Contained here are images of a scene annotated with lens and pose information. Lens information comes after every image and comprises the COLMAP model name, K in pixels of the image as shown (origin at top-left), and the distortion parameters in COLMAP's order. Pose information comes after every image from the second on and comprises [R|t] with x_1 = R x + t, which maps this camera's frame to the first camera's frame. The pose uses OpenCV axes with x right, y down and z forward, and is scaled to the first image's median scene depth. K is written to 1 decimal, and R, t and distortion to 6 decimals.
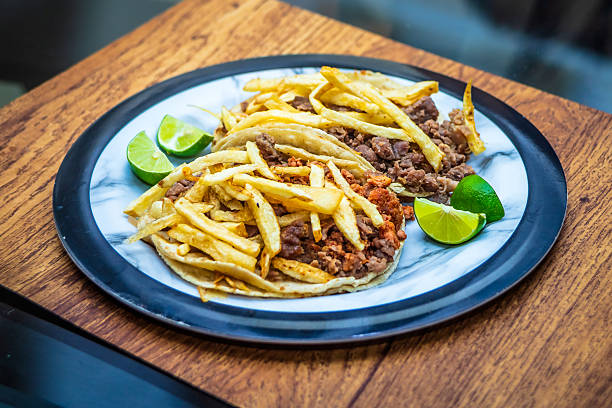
lens RADIAL K [[1789.1, 0, 314.9], [0, 1789.1, 169.6], [0, 0, 1]] dist [0.762821, 0.000000]
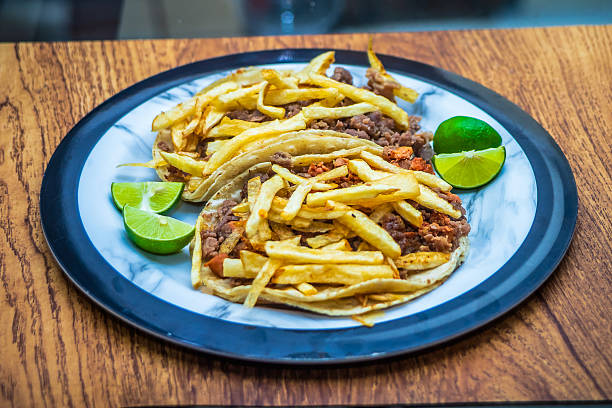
lens RADIAL K [[1899.8, 0, 308.7], [0, 1899.8, 167.8], [0, 0, 1]] dist [0.740618, 0.000000]
pose [[0.767351, -0.355350, 0.533760, -0.569803], [0.346350, 0.930221, 0.121369, -0.132213], [-0.539643, 0.091735, 0.836881, 0.162445]]
